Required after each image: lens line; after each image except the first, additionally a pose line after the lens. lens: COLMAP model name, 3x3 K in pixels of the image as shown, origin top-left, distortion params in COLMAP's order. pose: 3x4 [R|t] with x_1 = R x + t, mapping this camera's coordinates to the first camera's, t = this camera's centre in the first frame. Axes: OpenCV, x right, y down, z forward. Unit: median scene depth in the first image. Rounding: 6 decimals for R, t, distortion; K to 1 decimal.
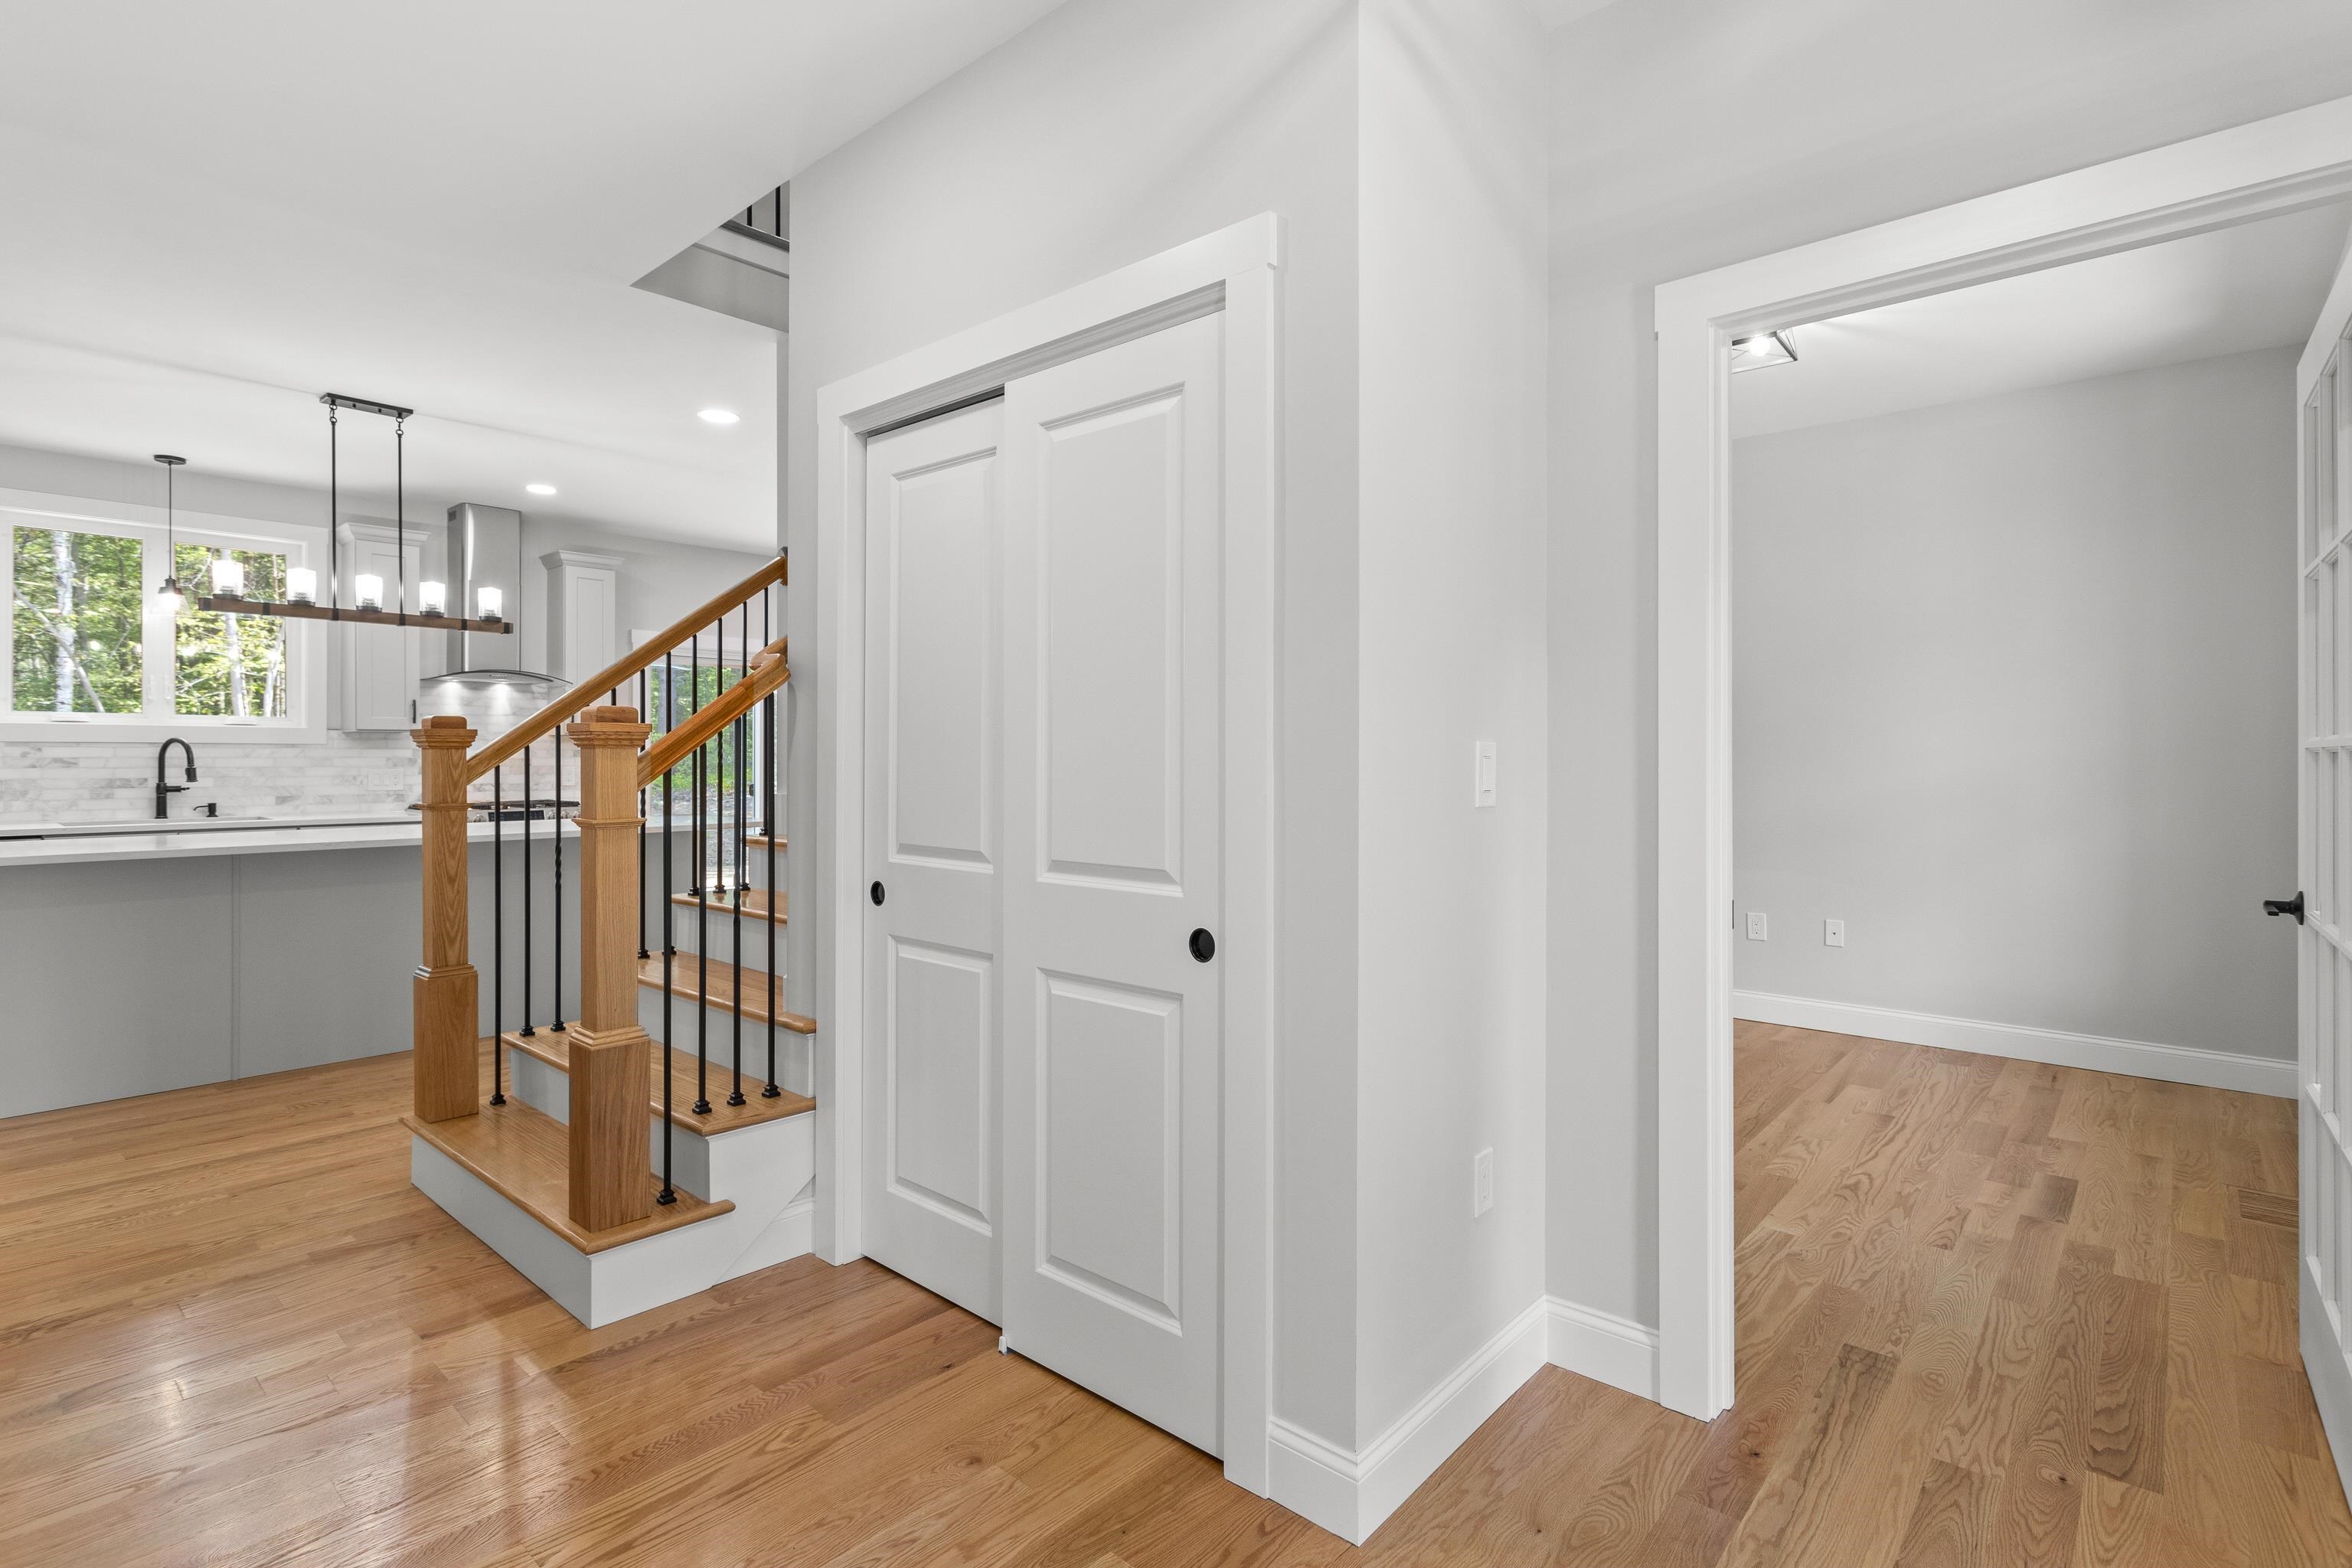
lens RADIAL K [[1129.1, 0, 1190.0], [0, 1129.1, 758.6], [0, 0, 1]] dist [-0.002460, 0.002204]
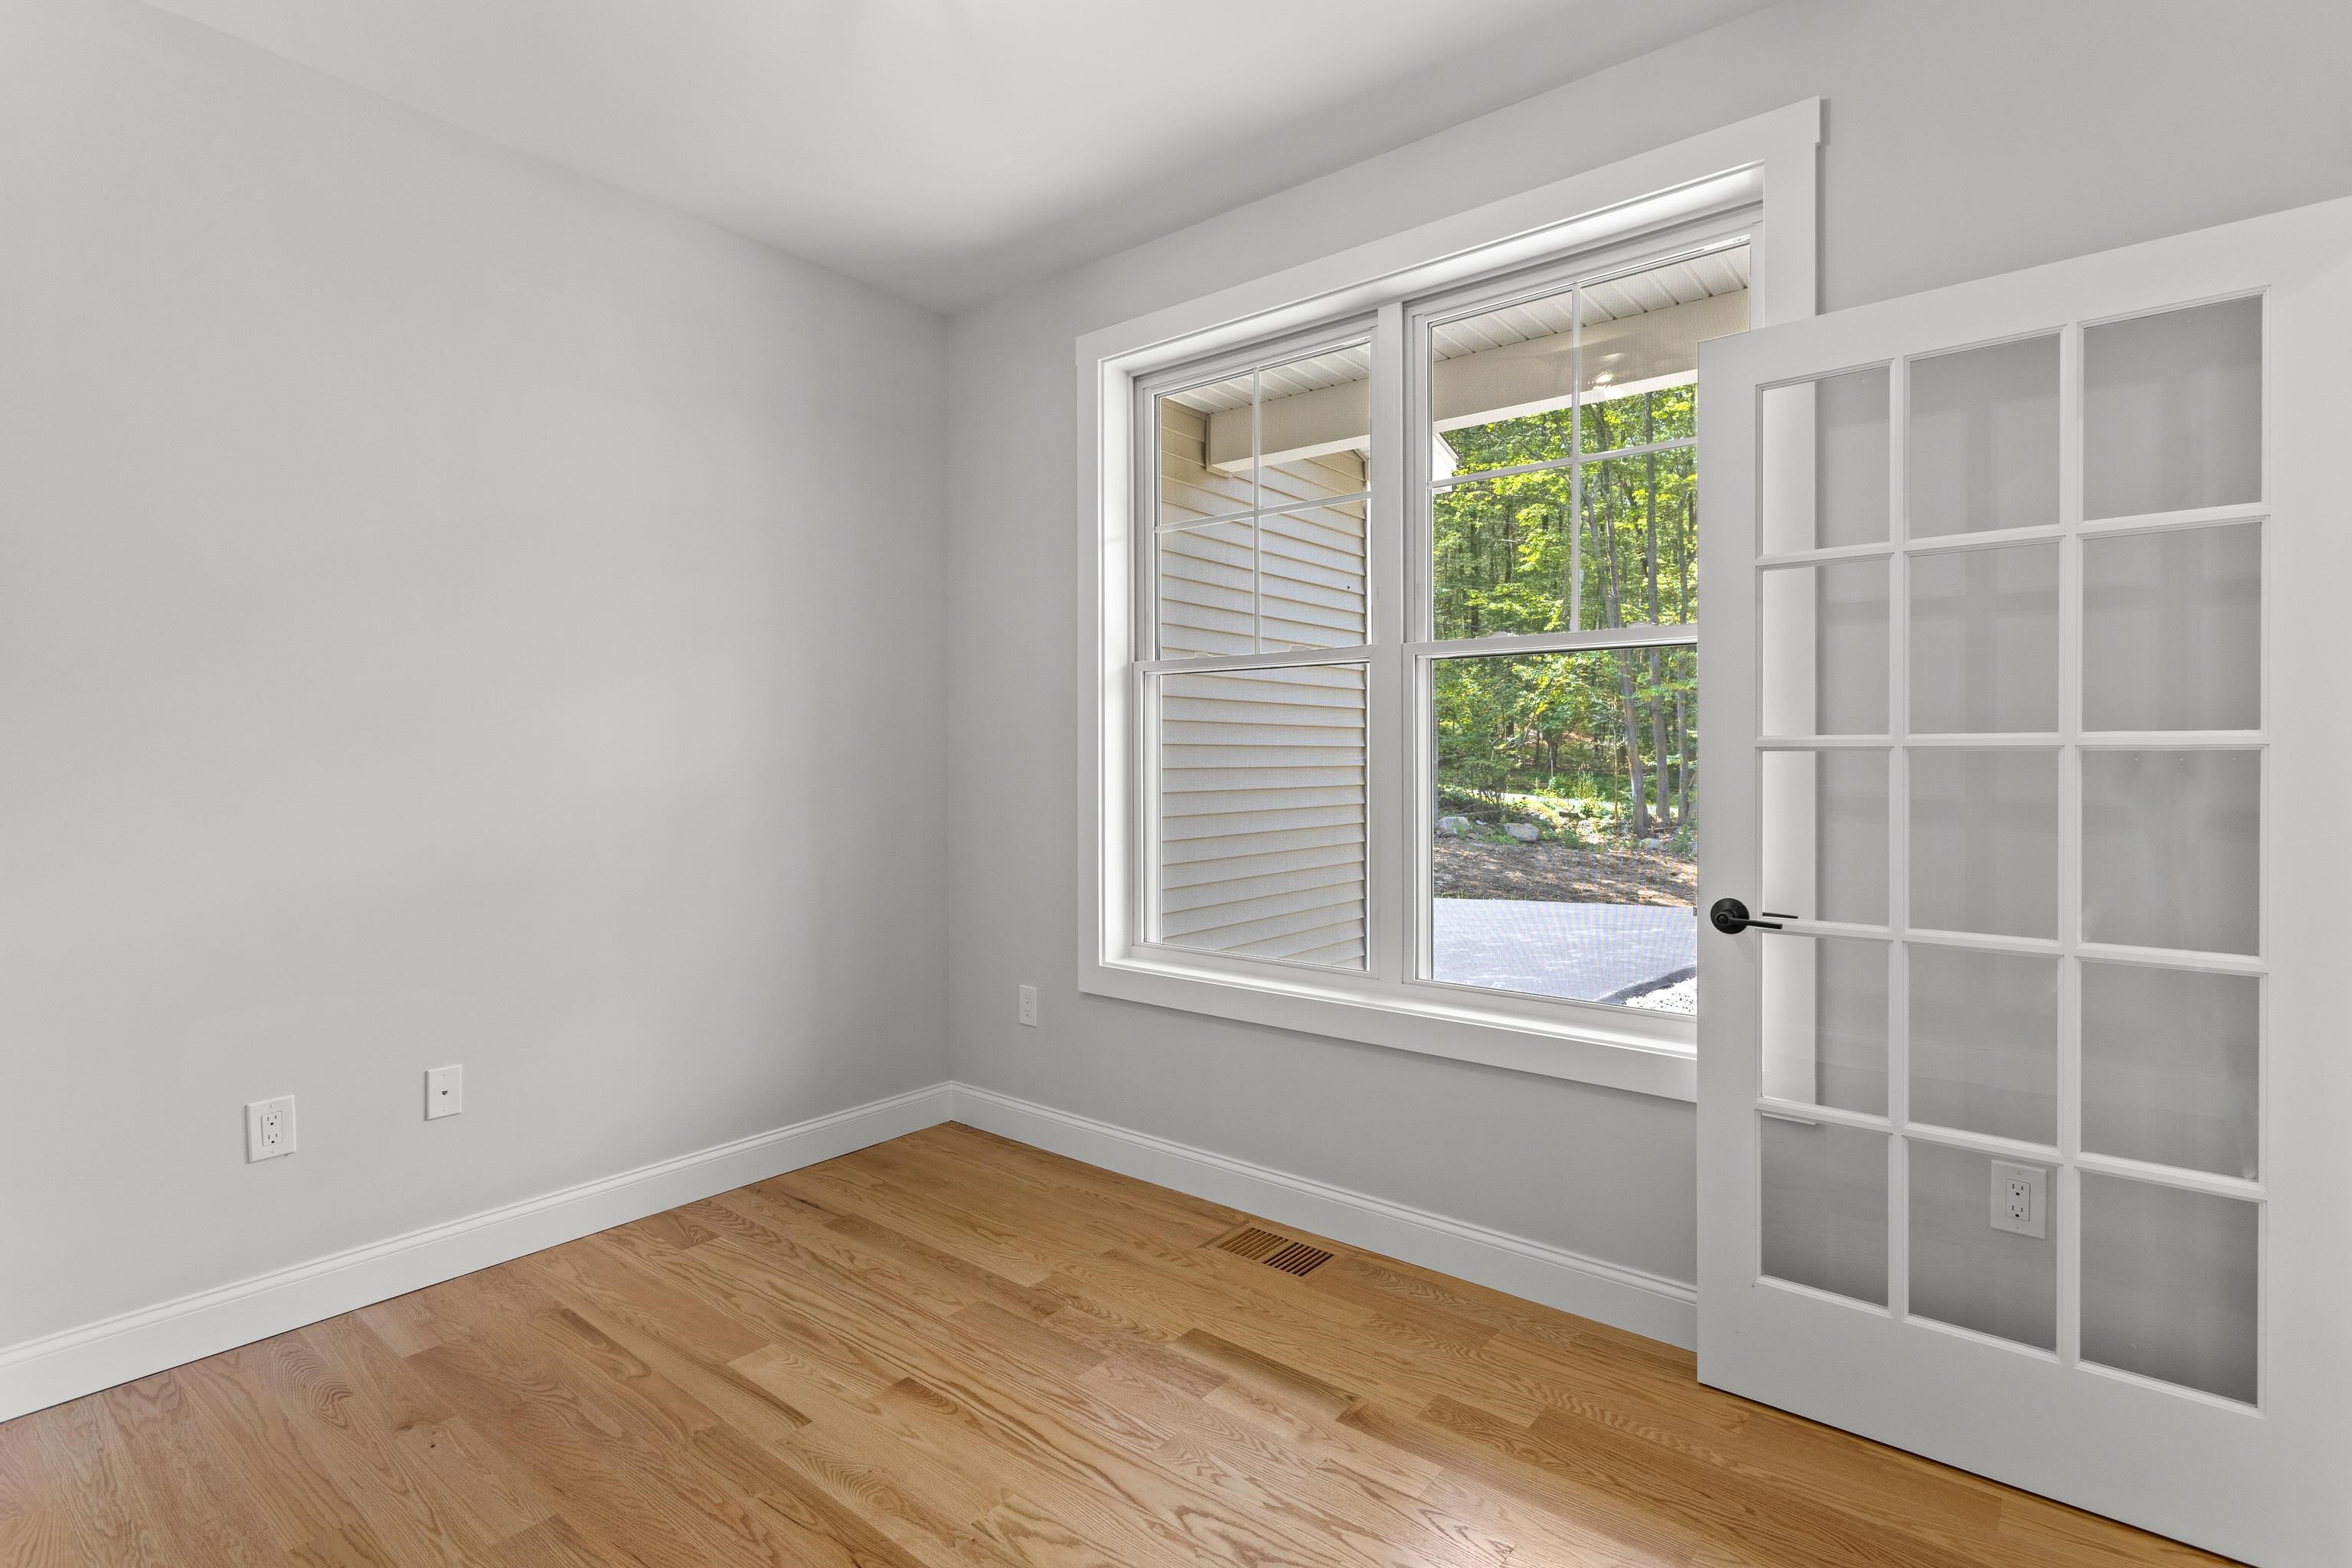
lens RADIAL K [[1127.1, 0, 1174.1], [0, 1127.1, 776.0], [0, 0, 1]] dist [0.002367, 0.000198]
pose [[-0.037646, -0.014364, 0.999188, 0.035489], [0.005370, 0.999879, 0.014577, 0.002720], [-0.999277, 0.005914, -0.037565, 0.607749]]
